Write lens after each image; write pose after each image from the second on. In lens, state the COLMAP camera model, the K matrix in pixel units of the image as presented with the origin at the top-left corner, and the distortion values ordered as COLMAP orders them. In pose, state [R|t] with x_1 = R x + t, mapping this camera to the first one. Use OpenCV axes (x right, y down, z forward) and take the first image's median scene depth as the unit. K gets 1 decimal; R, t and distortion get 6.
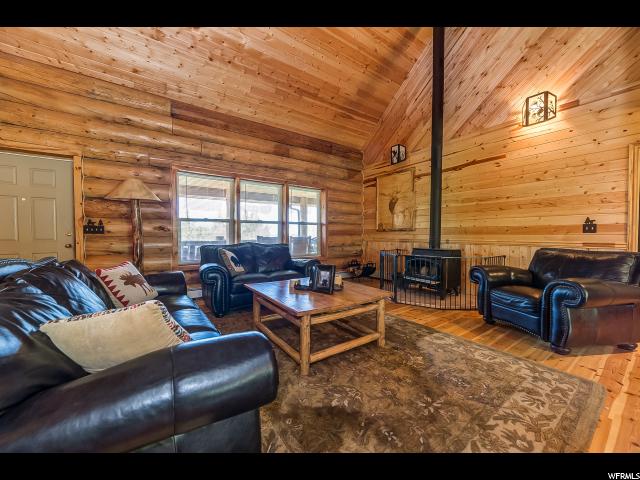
lens RADIAL K [[245.7, 0, 325.6], [0, 245.7, 238.8], [0, 0, 1]] dist [0.010240, 0.000619]
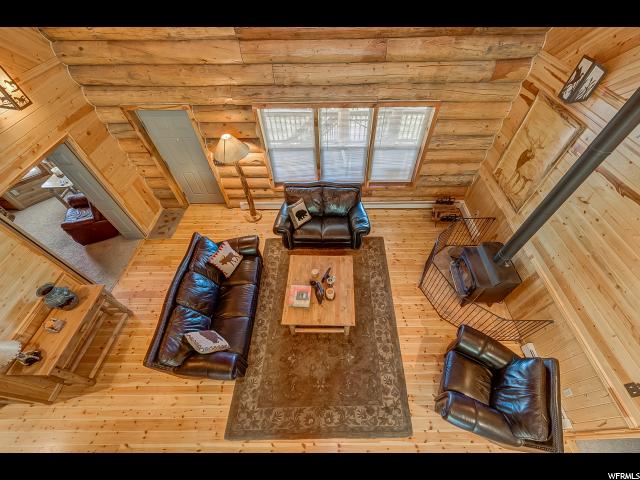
lens RADIAL K [[251.8, 0, 326.0], [0, 251.8, 265.9], [0, 0, 1]] dist [0.008344, 0.000046]
pose [[0.809185, 0.462784, -0.362010, 0.270042], [0.006494, 0.609048, 0.793107, -0.619571], [0.587518, -0.644121, 0.489828, 0.202909]]
